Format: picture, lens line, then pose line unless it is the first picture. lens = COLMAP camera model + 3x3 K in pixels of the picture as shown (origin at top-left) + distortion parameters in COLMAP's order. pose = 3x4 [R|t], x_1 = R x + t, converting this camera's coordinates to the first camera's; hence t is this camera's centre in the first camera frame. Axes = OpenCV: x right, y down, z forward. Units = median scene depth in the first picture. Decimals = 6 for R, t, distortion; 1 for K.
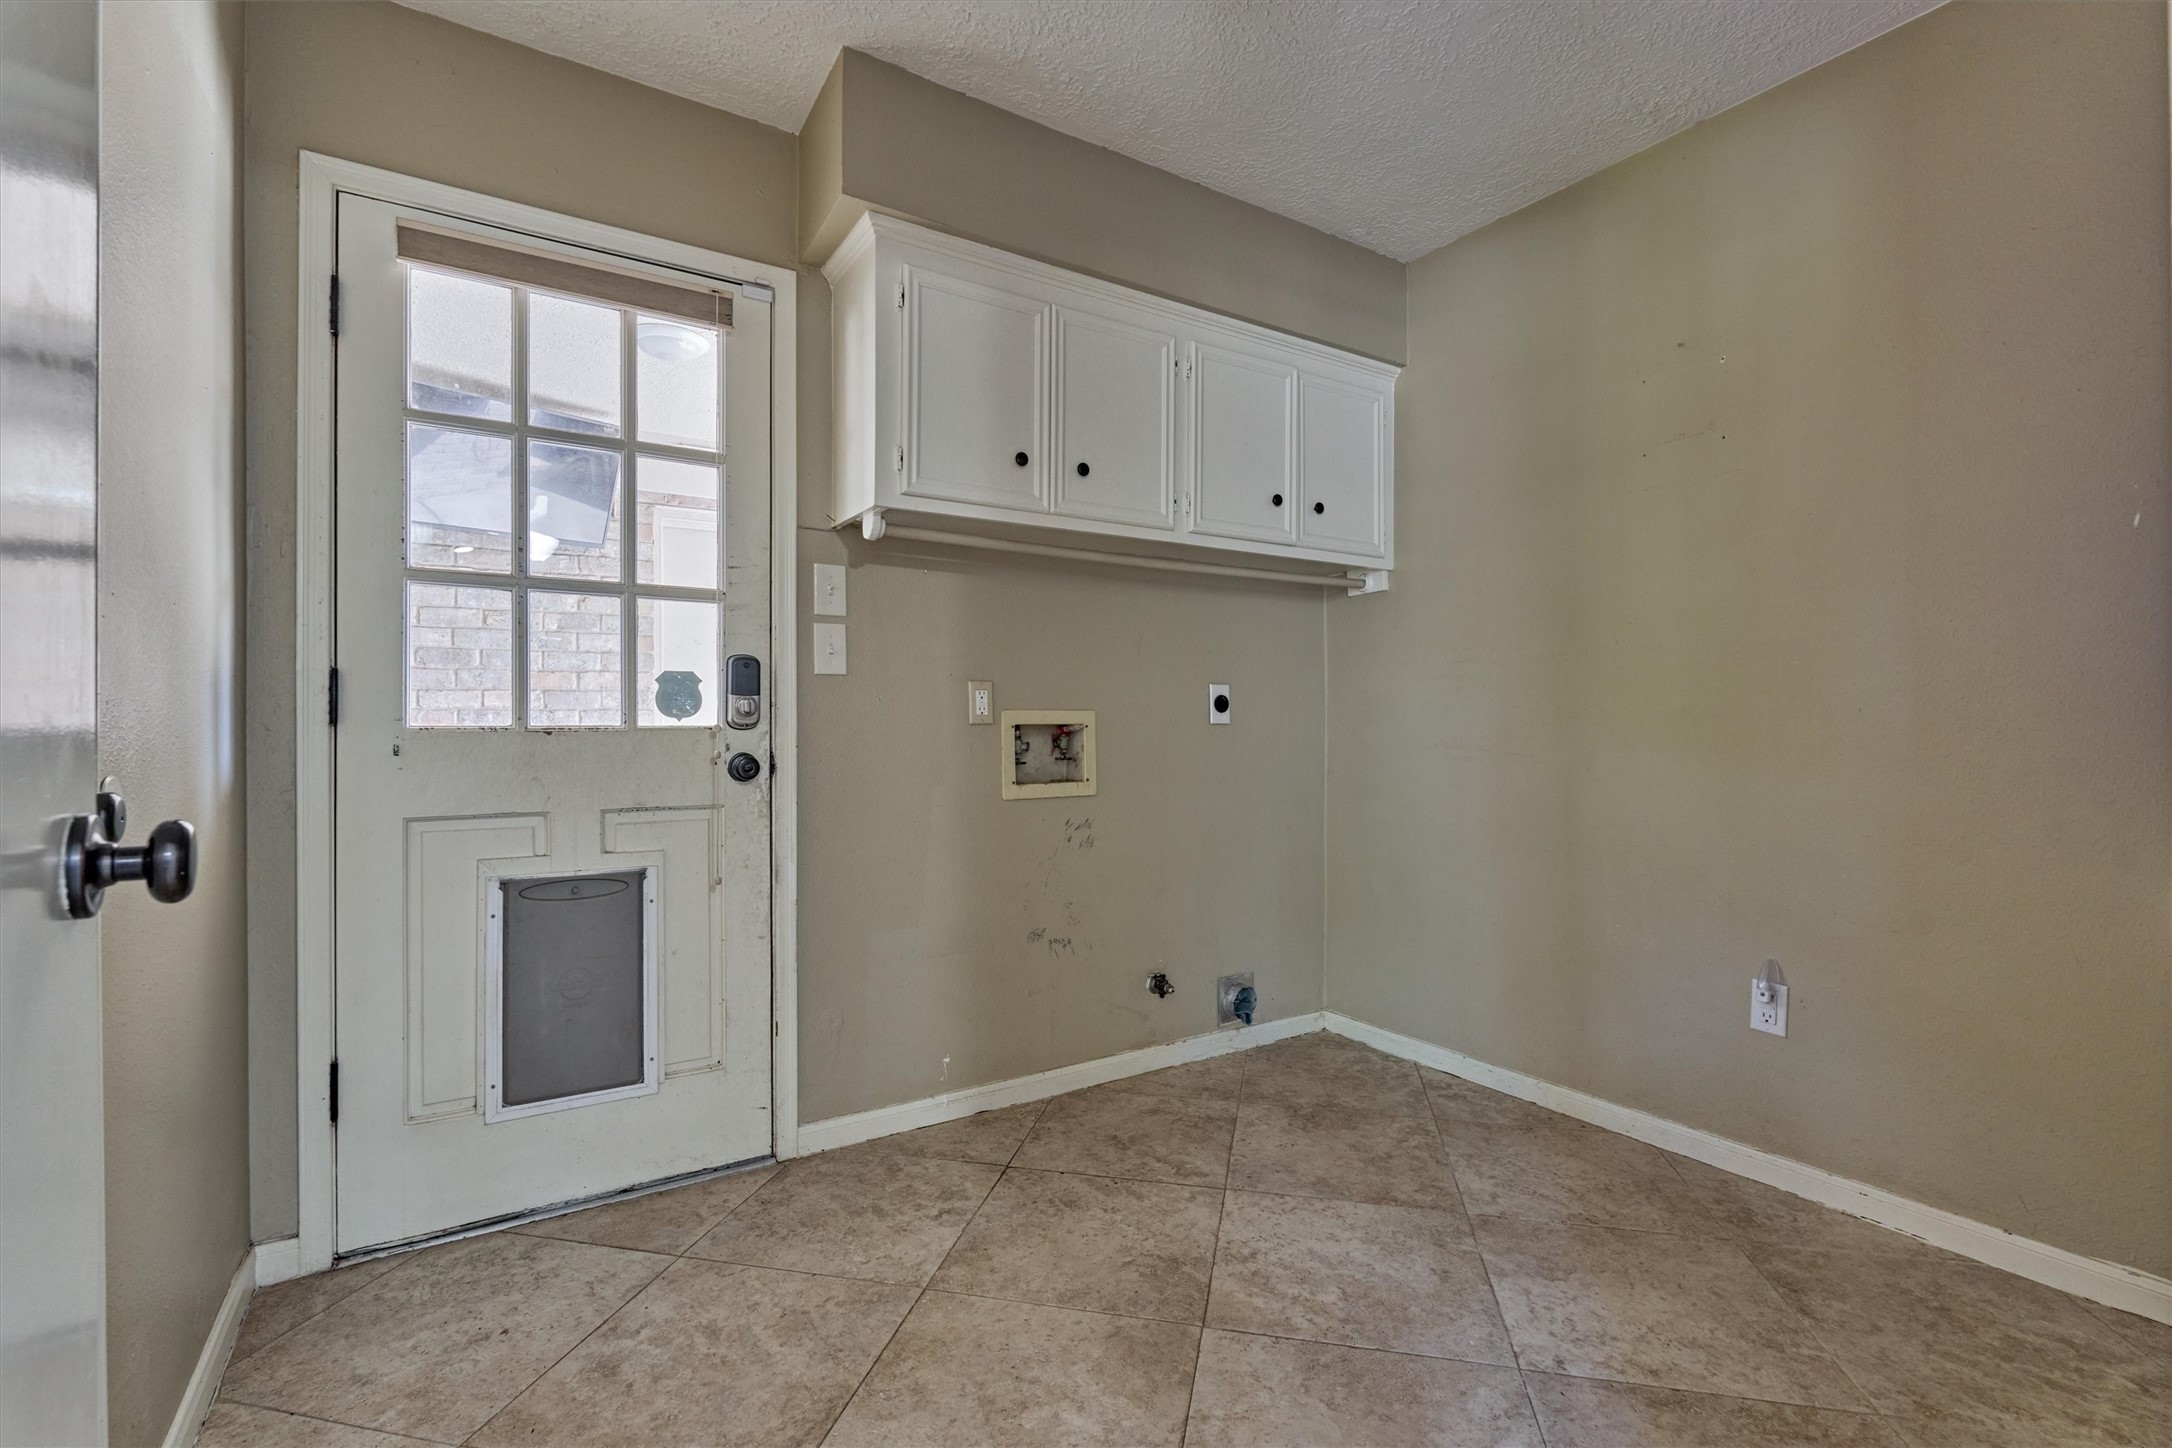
lens RADIAL K [[946.5, 0, 1099.3], [0, 946.5, 736.0], [0, 0, 1]] dist [-0.007047, -0.000460]
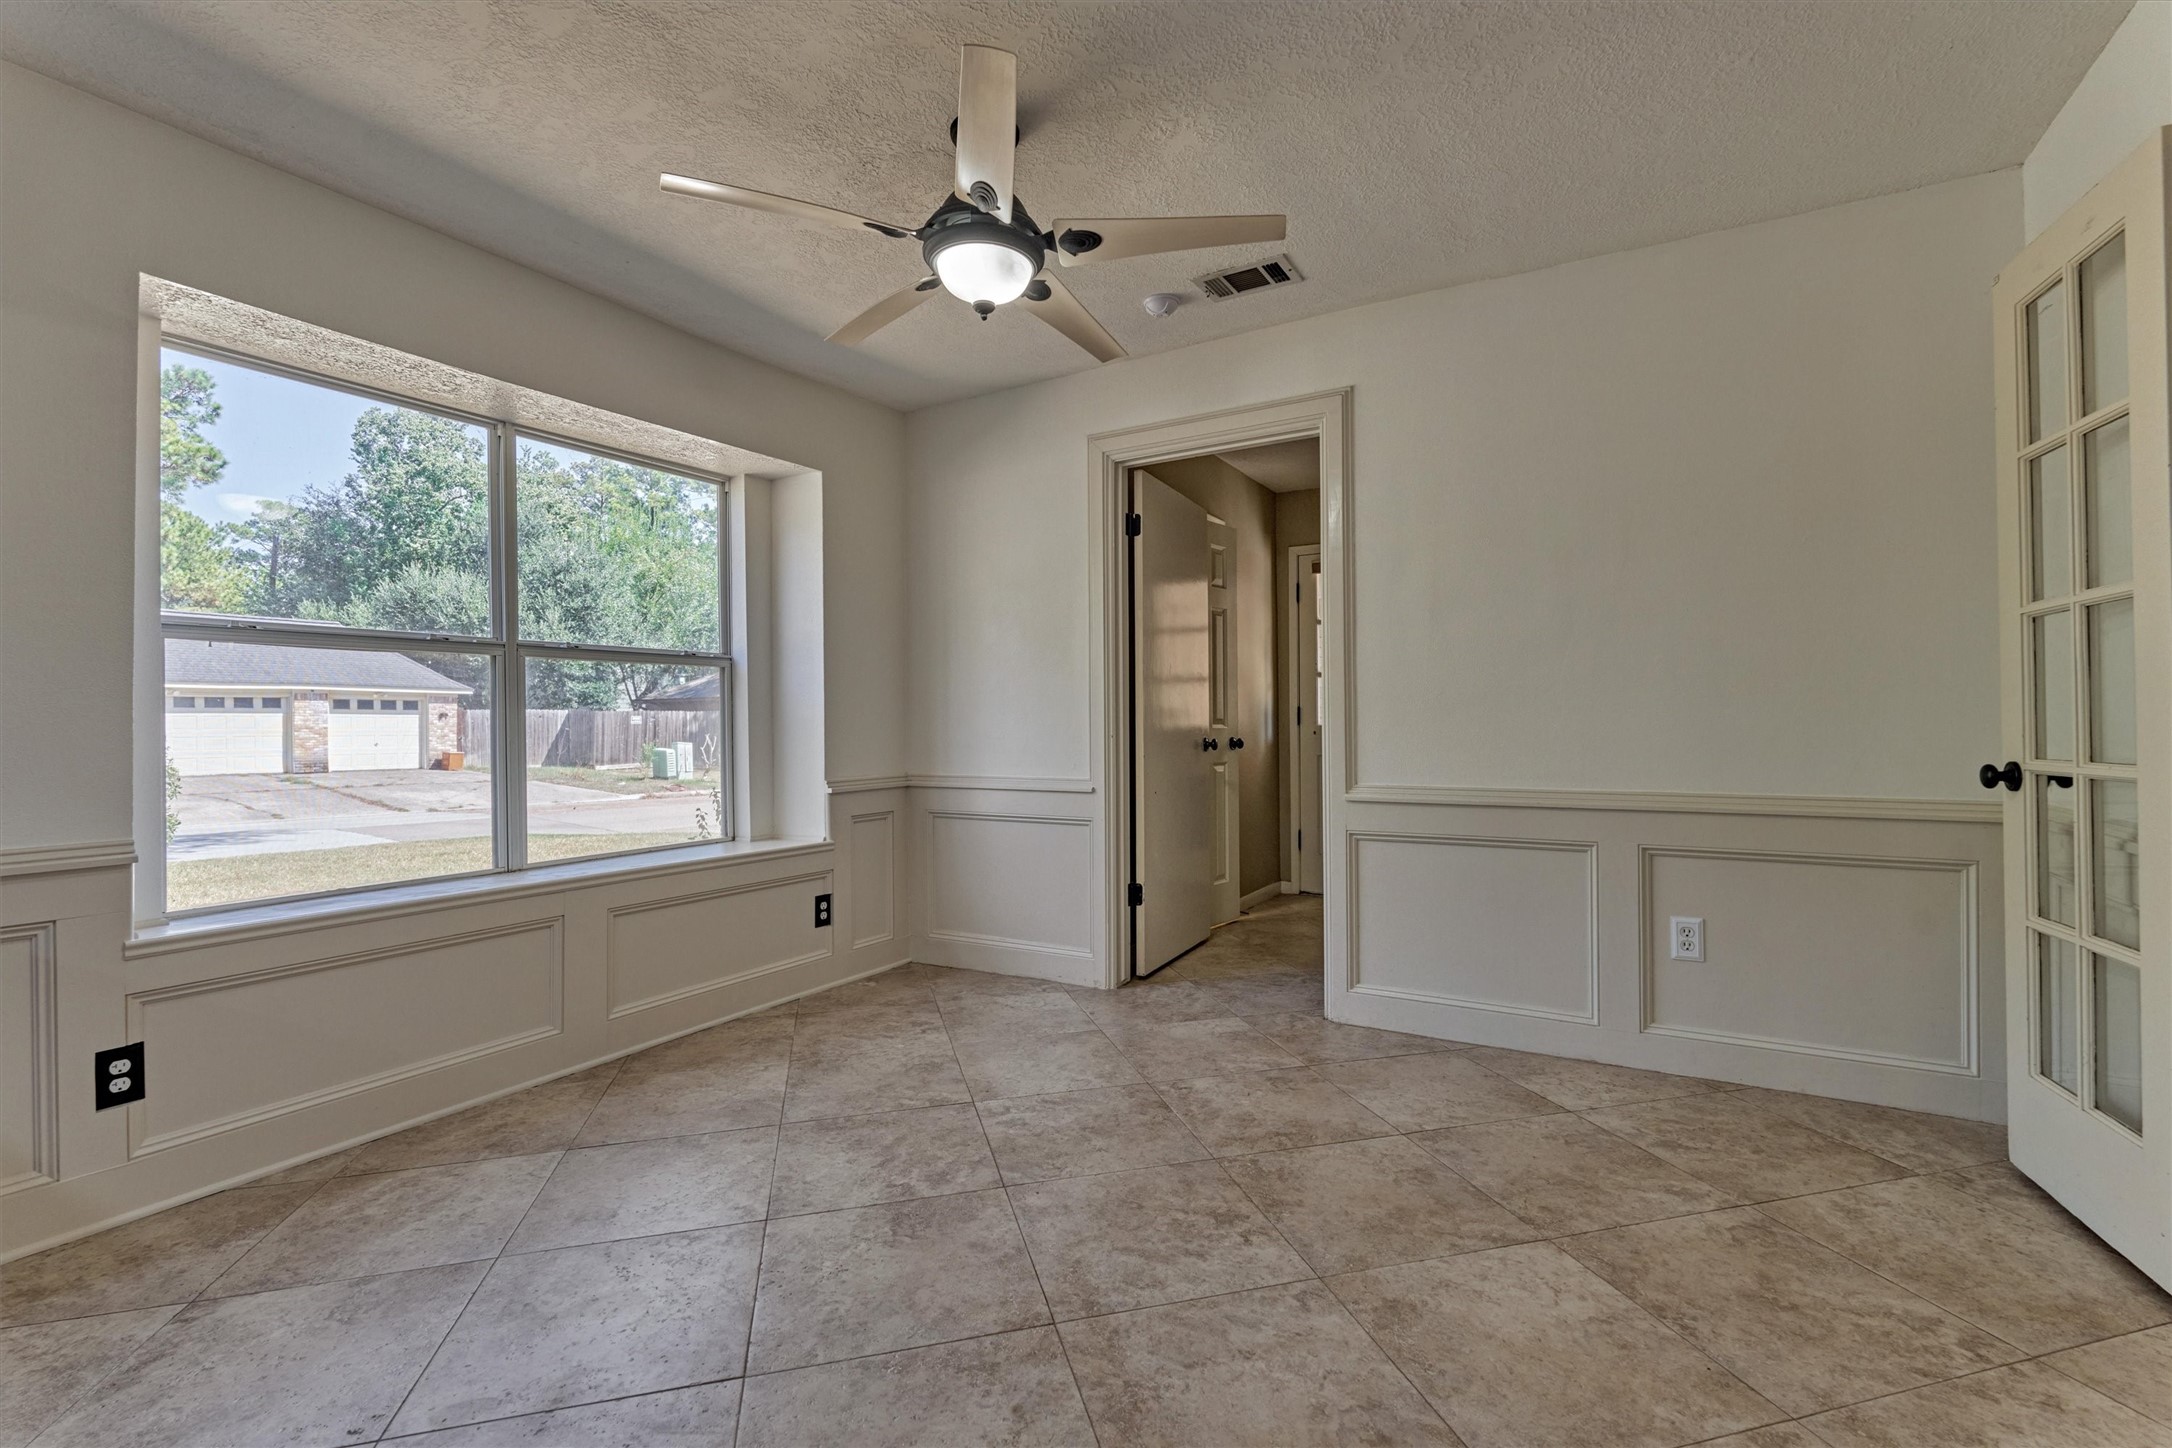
lens RADIAL K [[946.5, 0, 1092.1], [0, 946.5, 723.4], [0, 0, 1]] dist [-0.007047, -0.000460]
pose [[0.451246, -0.004180, -0.892390, 1.393183], [-0.002571, 0.999979, -0.005984, 0.004488], [0.892396, 0.004995, 0.451225, -0.868339]]
